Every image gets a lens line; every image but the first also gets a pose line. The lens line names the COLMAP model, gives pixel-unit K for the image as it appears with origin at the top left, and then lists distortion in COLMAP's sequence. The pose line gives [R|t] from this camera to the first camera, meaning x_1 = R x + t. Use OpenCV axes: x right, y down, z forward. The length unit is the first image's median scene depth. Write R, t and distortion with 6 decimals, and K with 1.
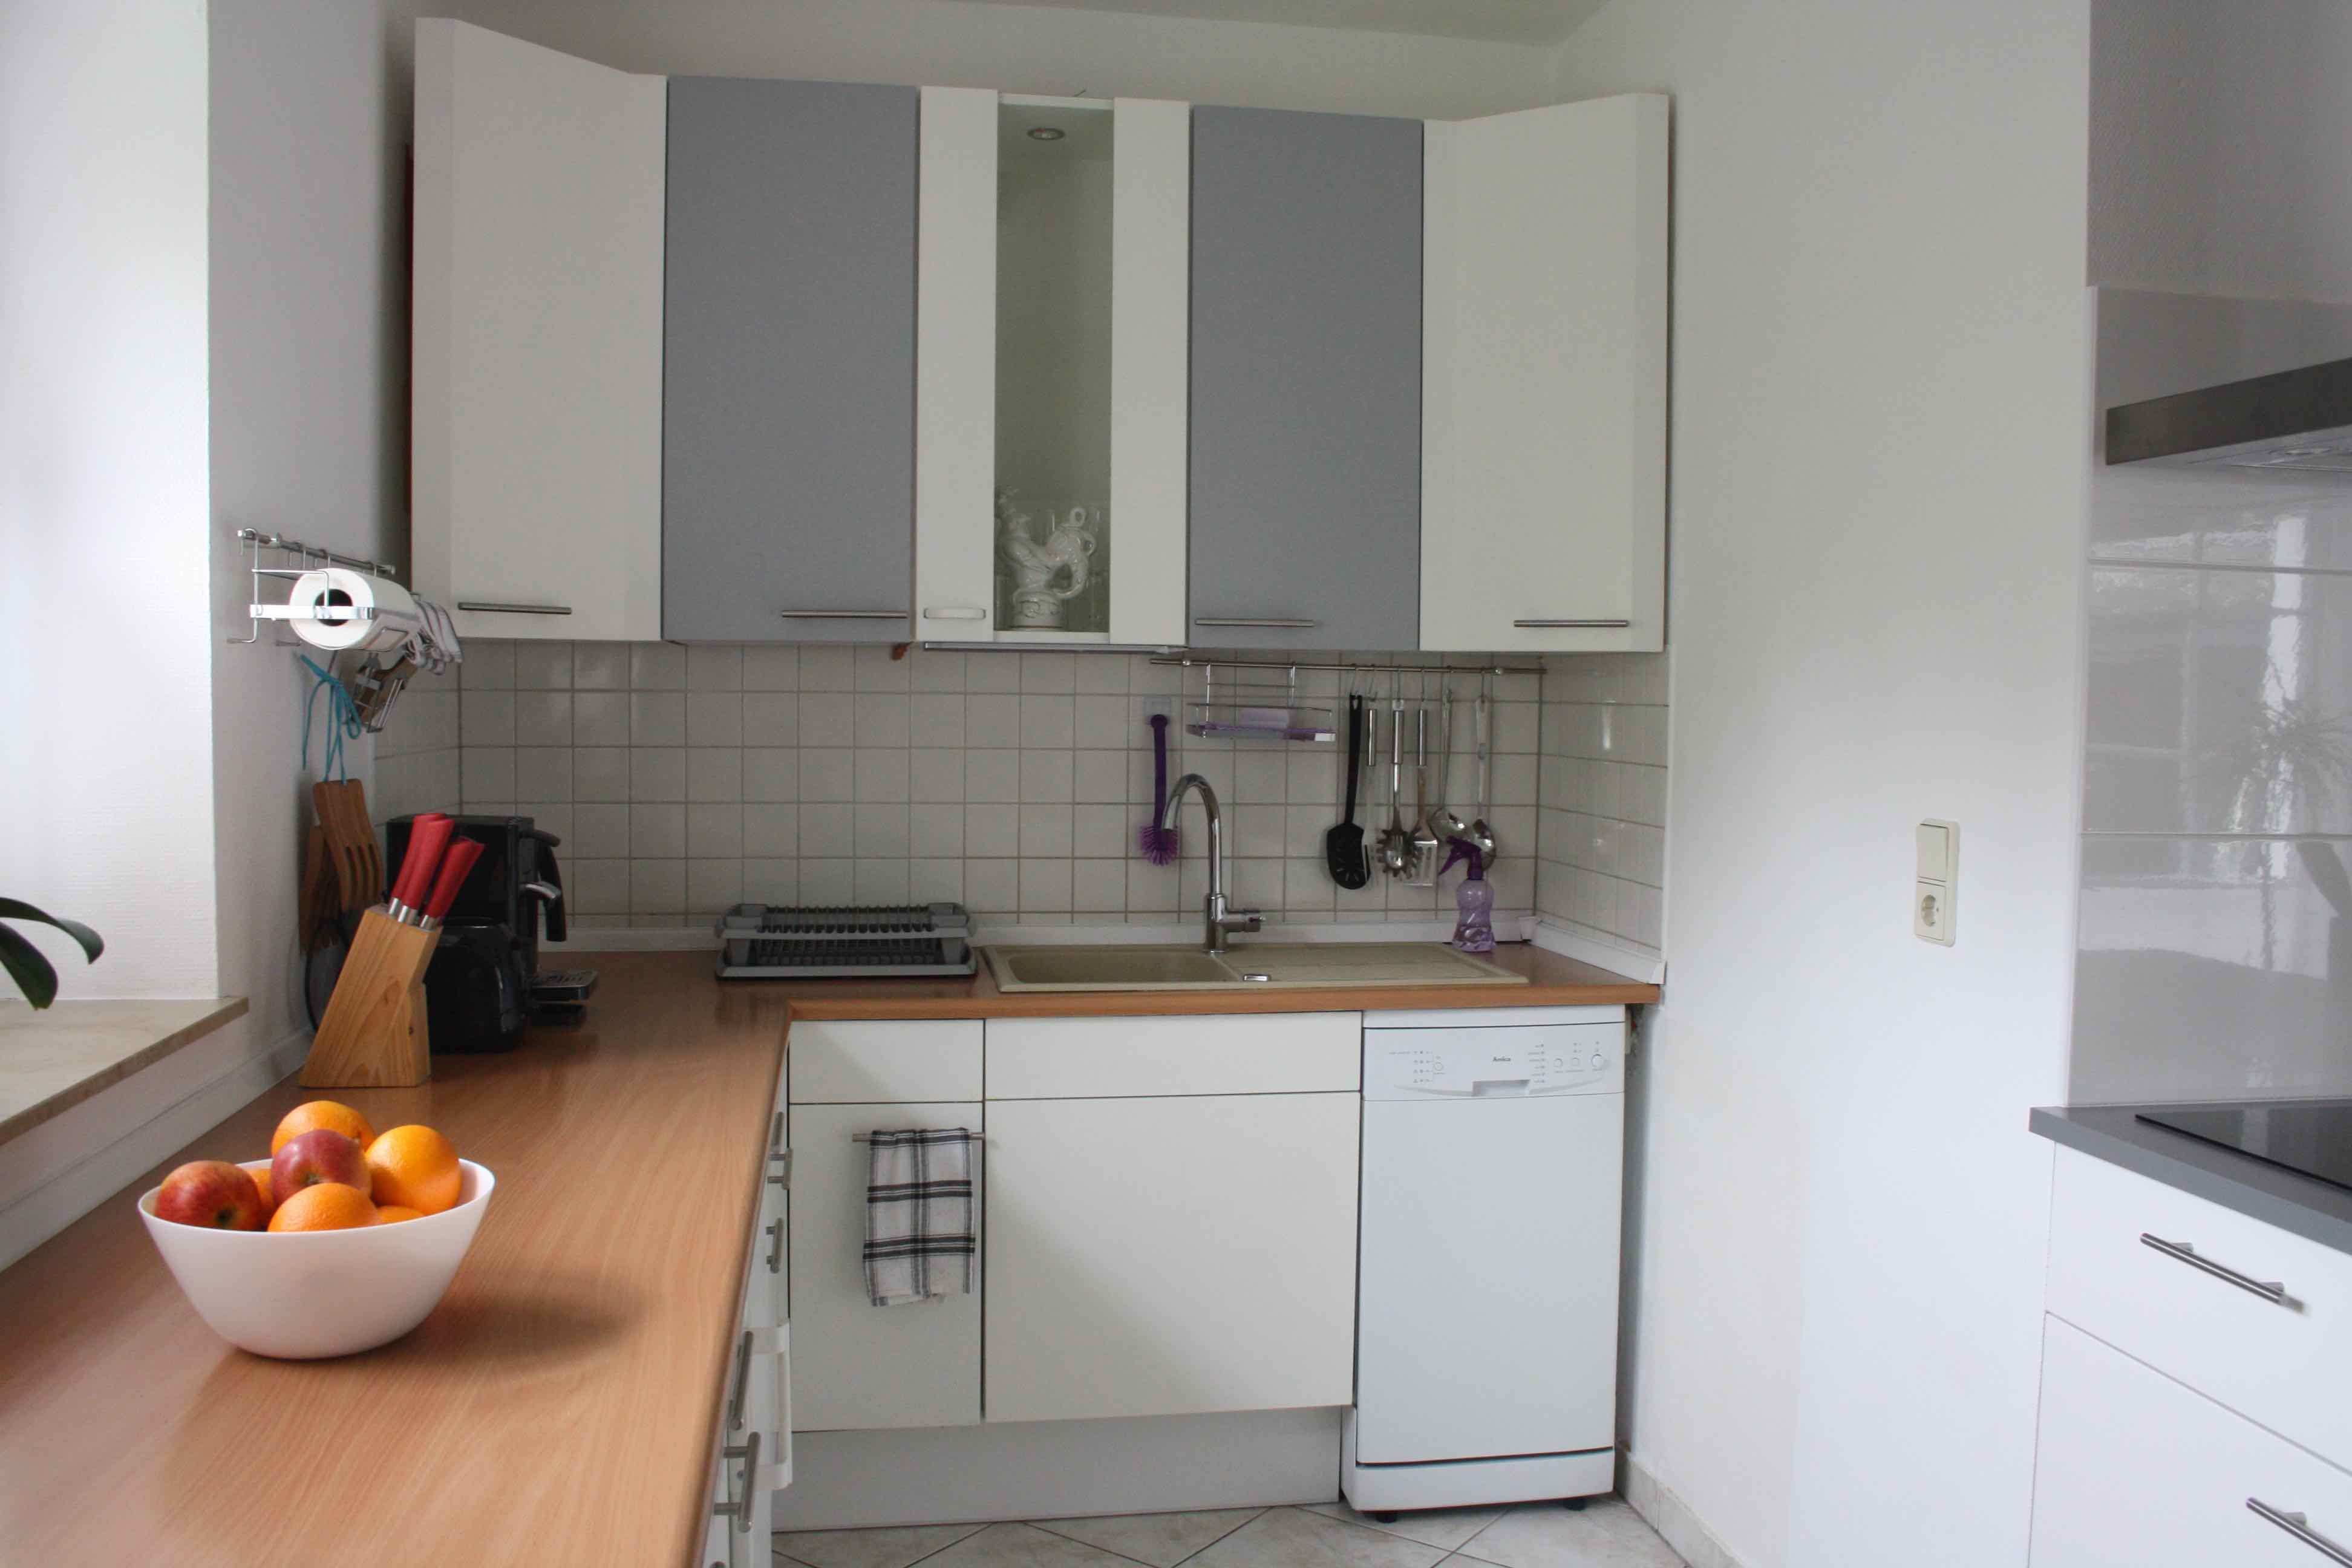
lens RADIAL K [[1944.8, 0, 1176.0], [0, 1944.8, 784.0], [0, 0, 1]] dist [-0.165632, 0.147764]
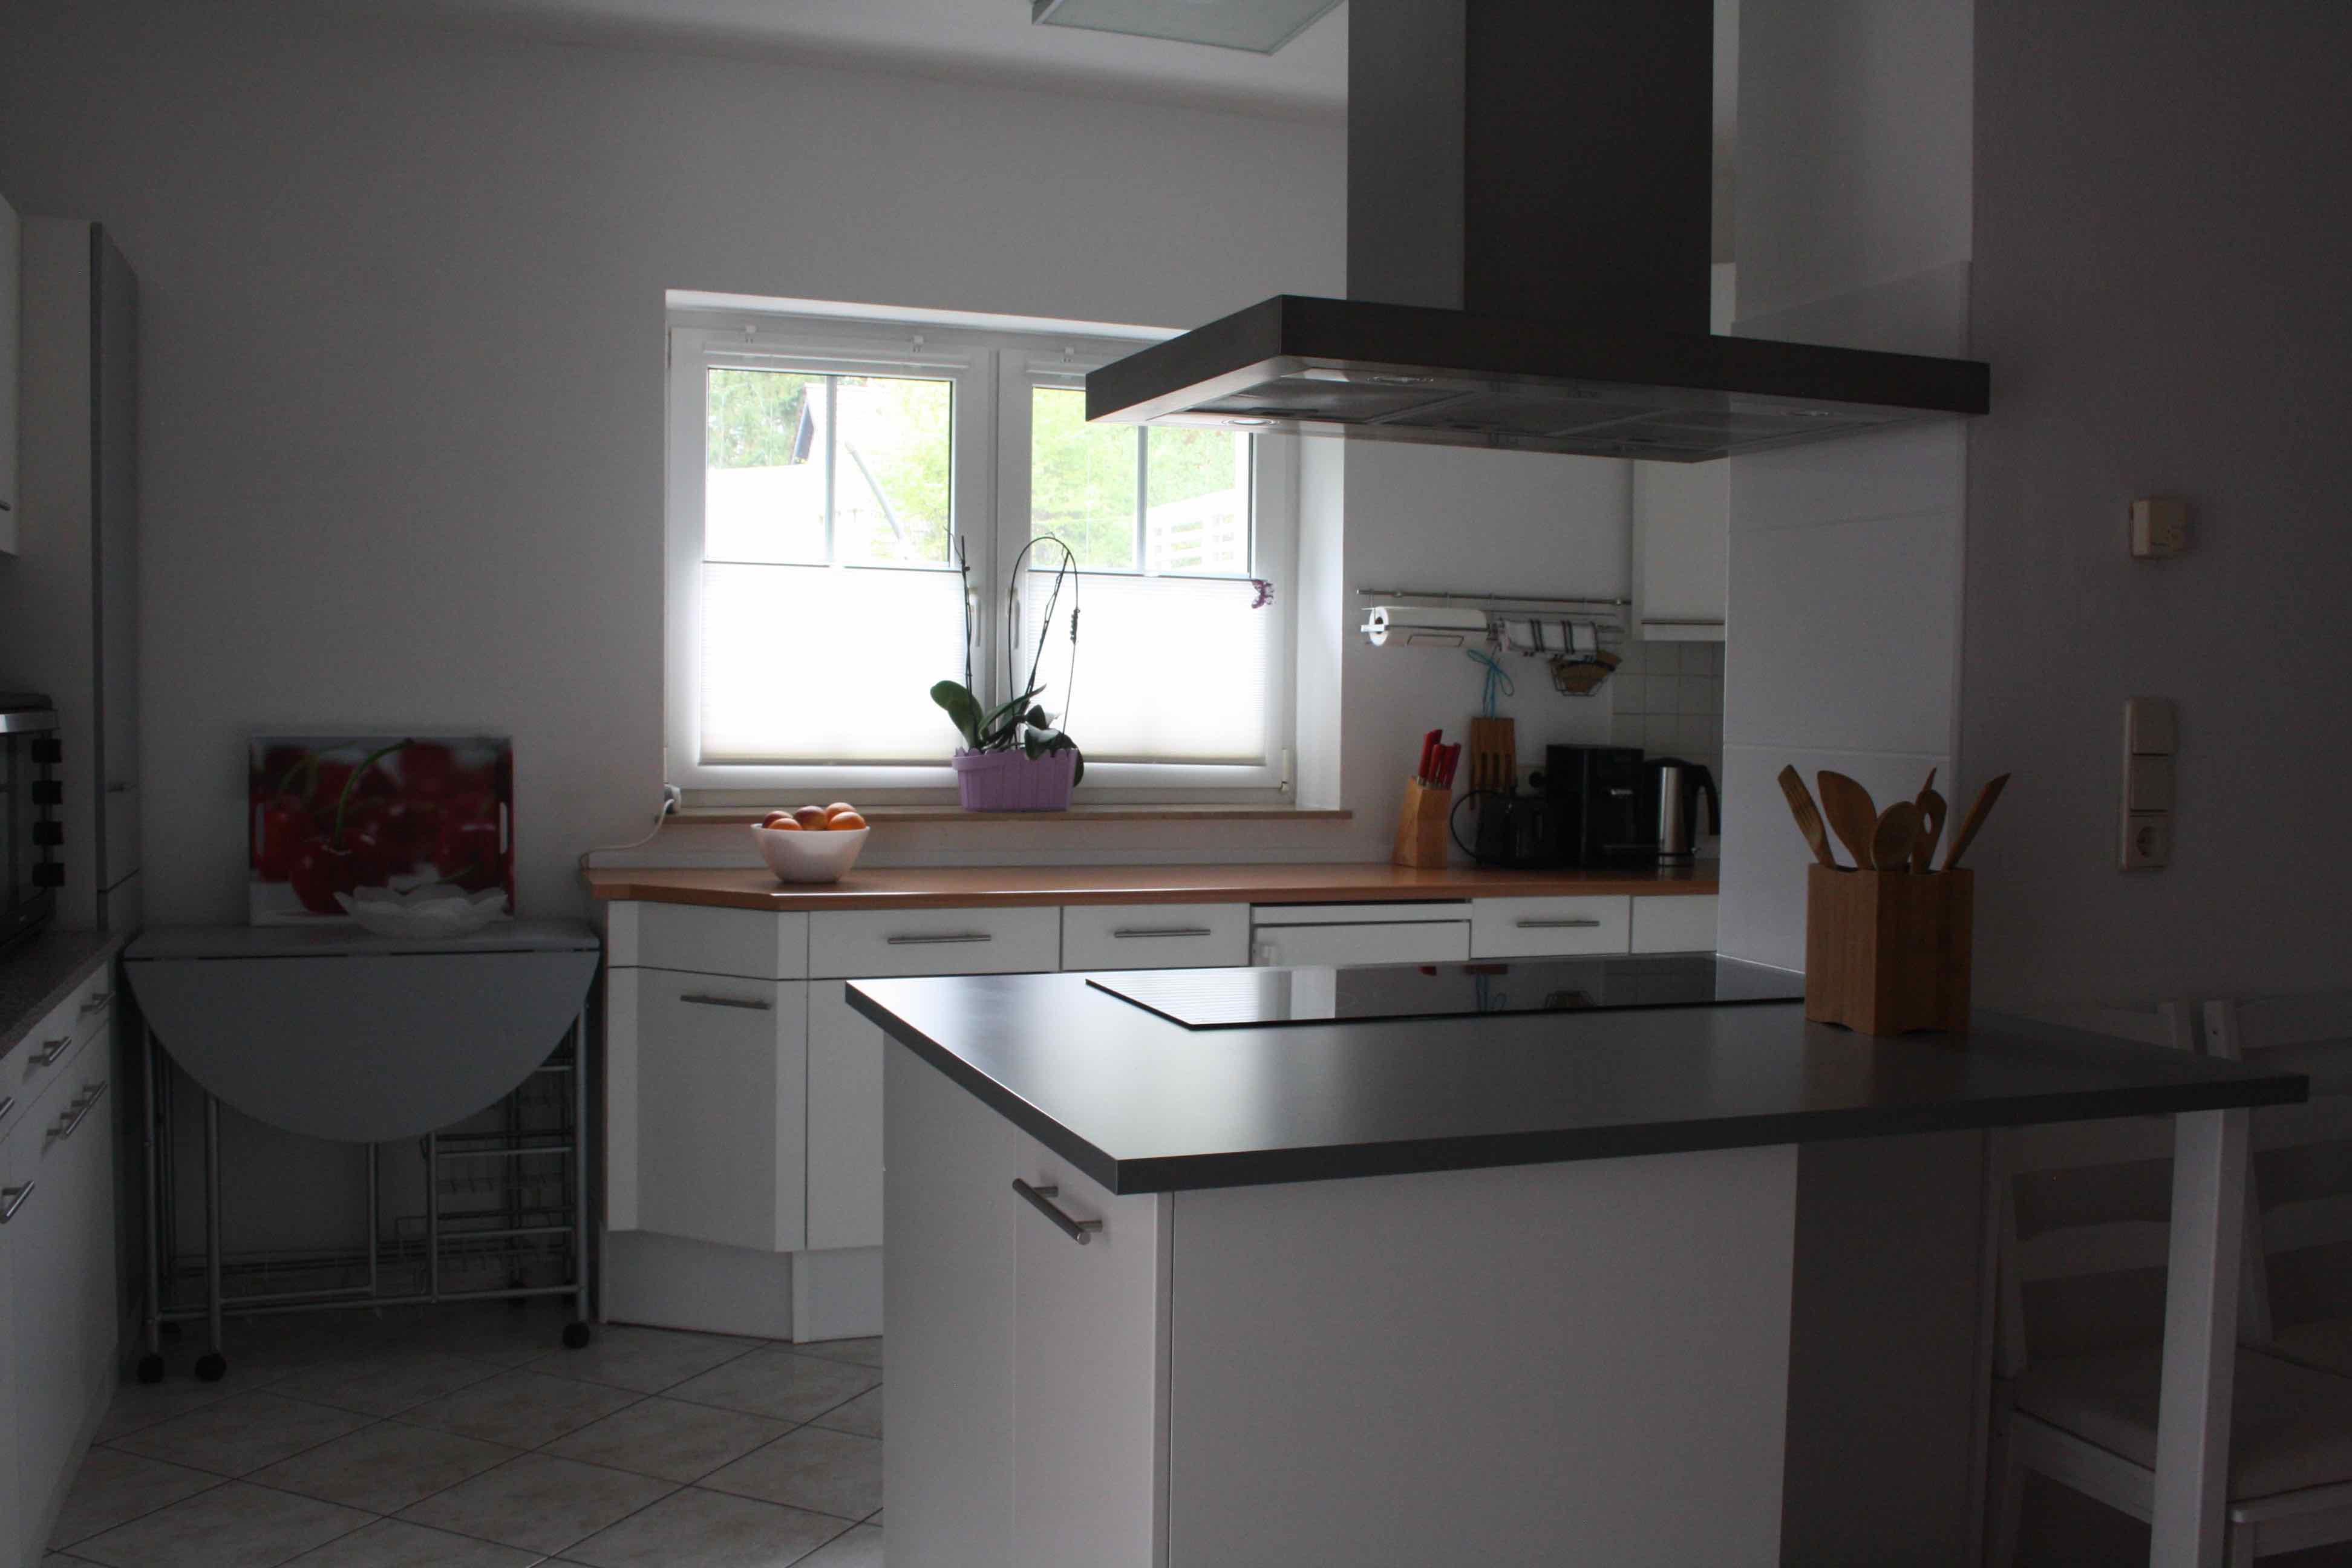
lens RADIAL K [[2137.4, 0, 1176.0], [0, 2137.4, 784.0], [0, 0, 1]] dist [-0.072325, 0.001777]
pose [[0.202143, 0.030461, -0.978882, 1.277970], [-0.063618, 0.997814, 0.017913, 0.037200], [0.977288, 0.058653, 0.203638, 0.220682]]
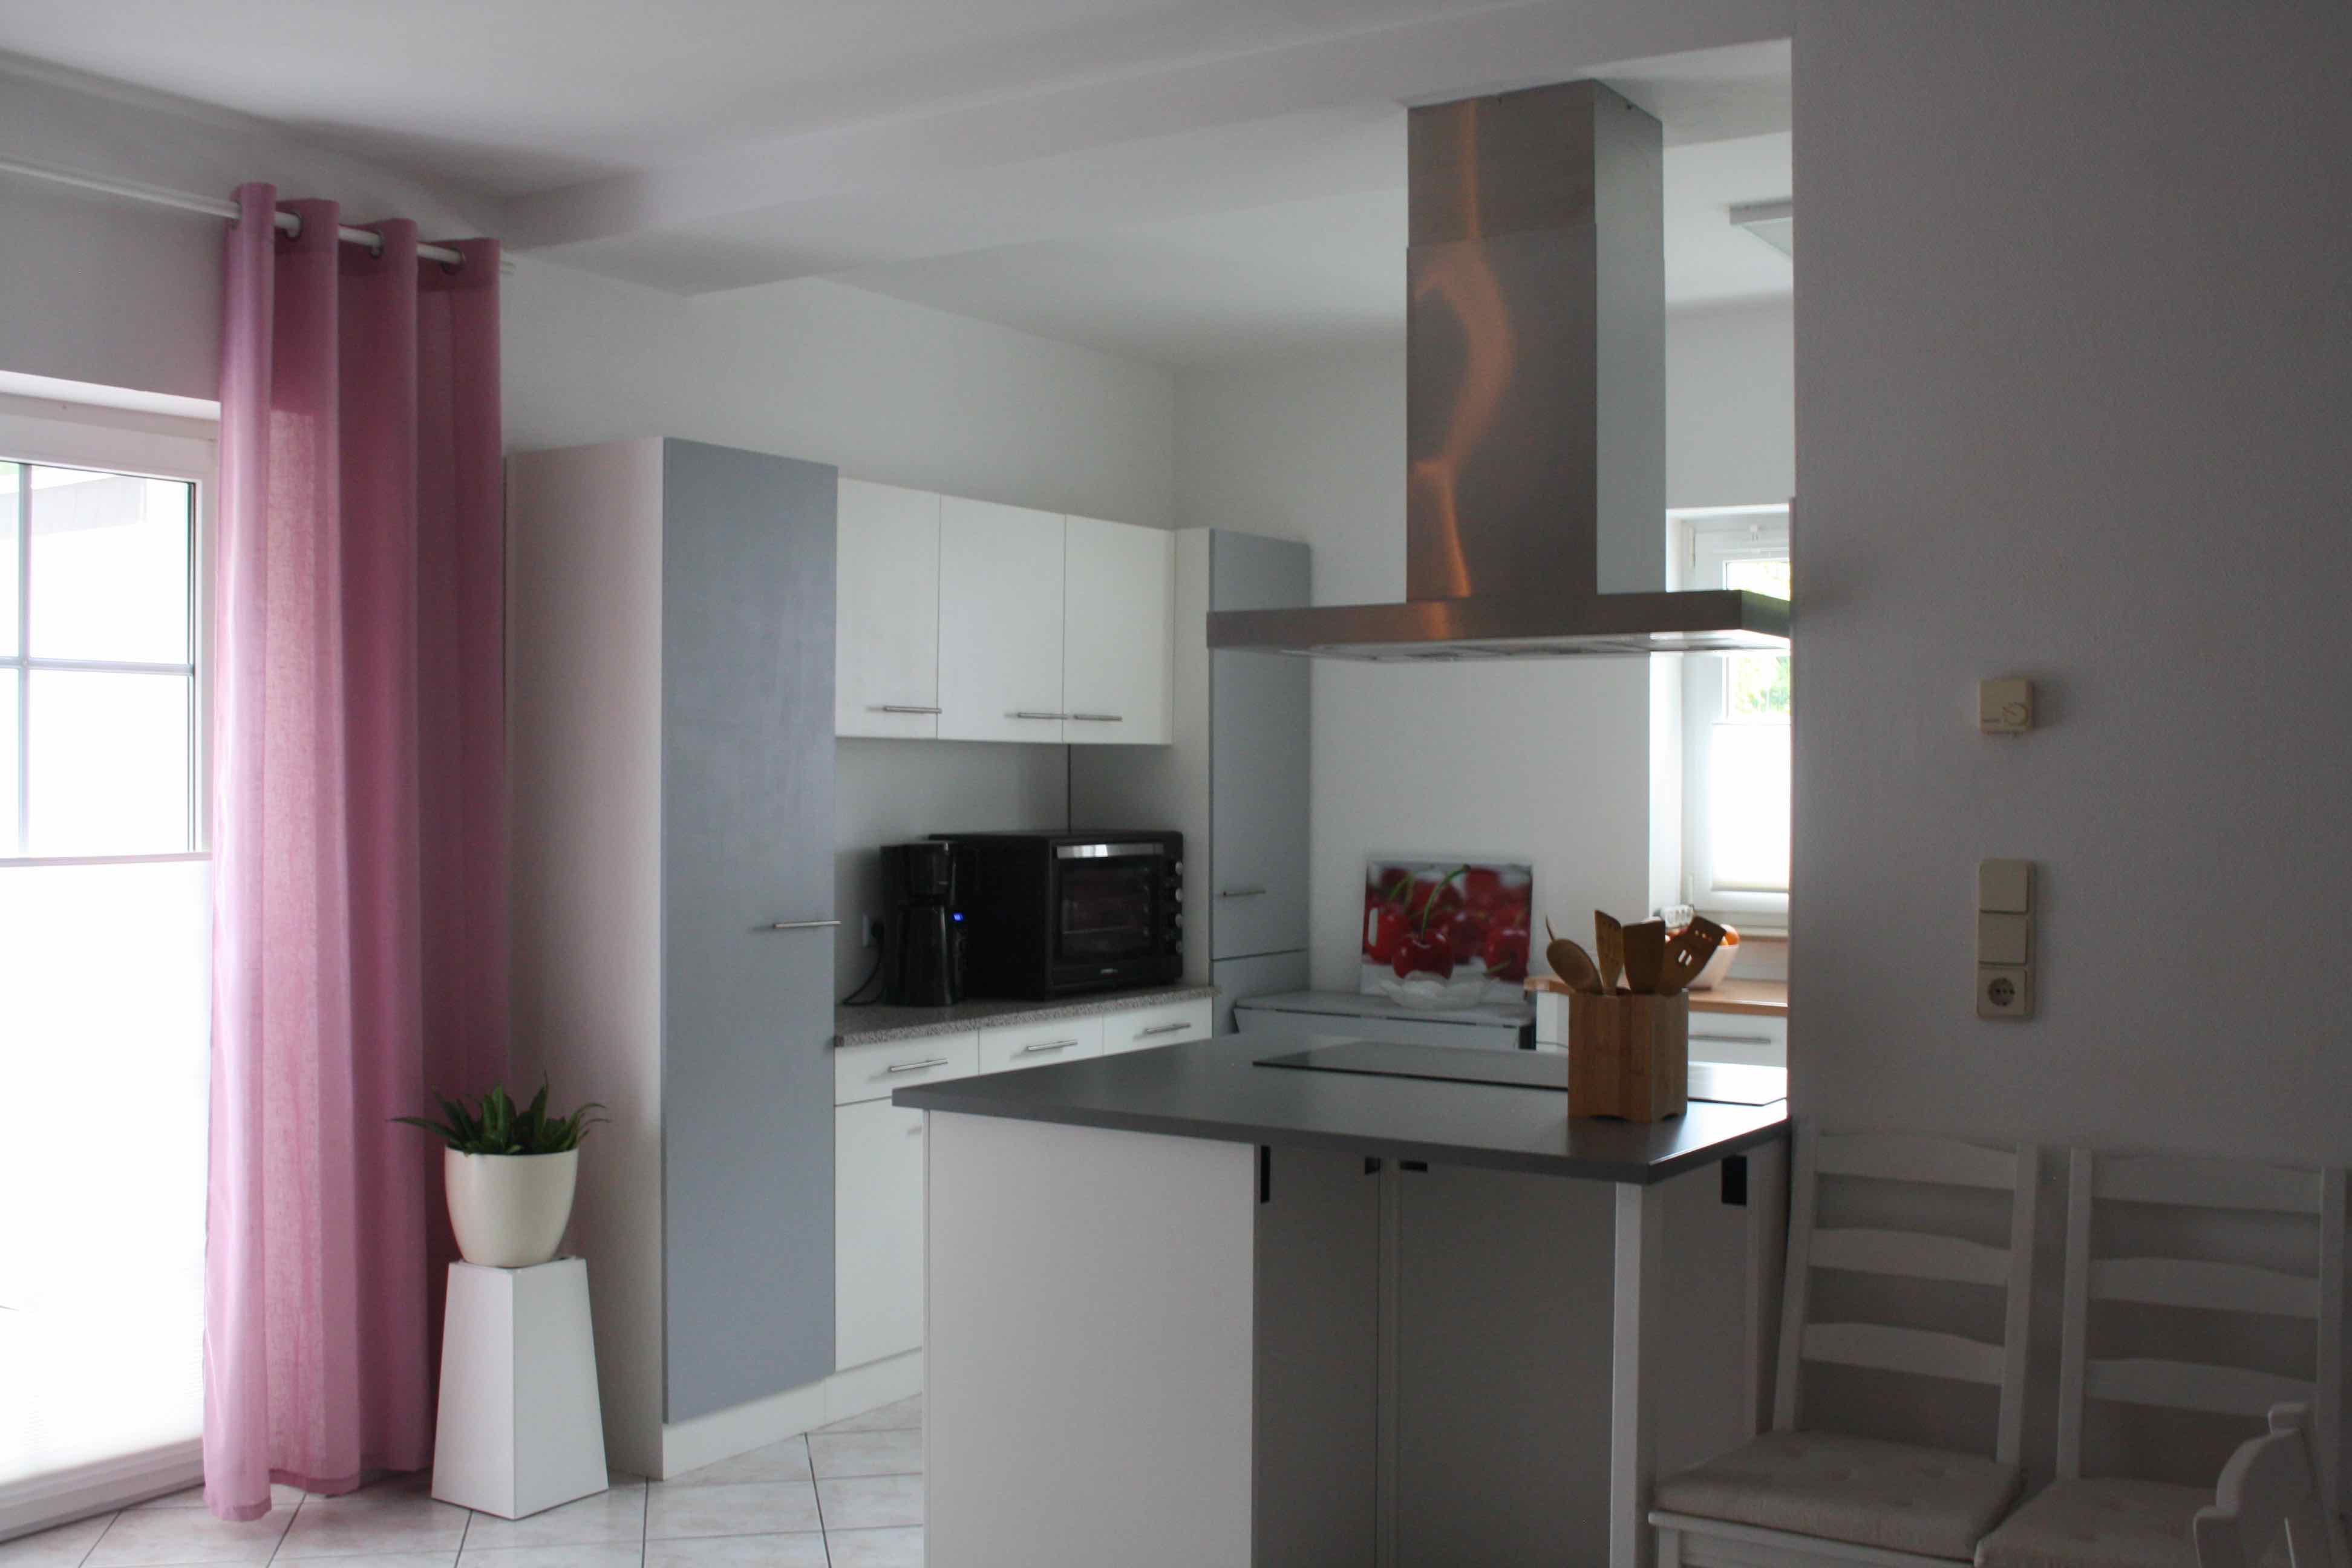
lens RADIAL K [[2290.1, 0, 1176.0], [0, 2290.1, 784.0], [0, 0, 1]] dist [-0.064530, 0.019284]
pose [[-0.662269, -0.017621, -0.749059, 1.524853], [-0.056281, 0.998069, 0.026282, -0.050647], [0.747149, 0.059564, -0.661982, 1.211348]]
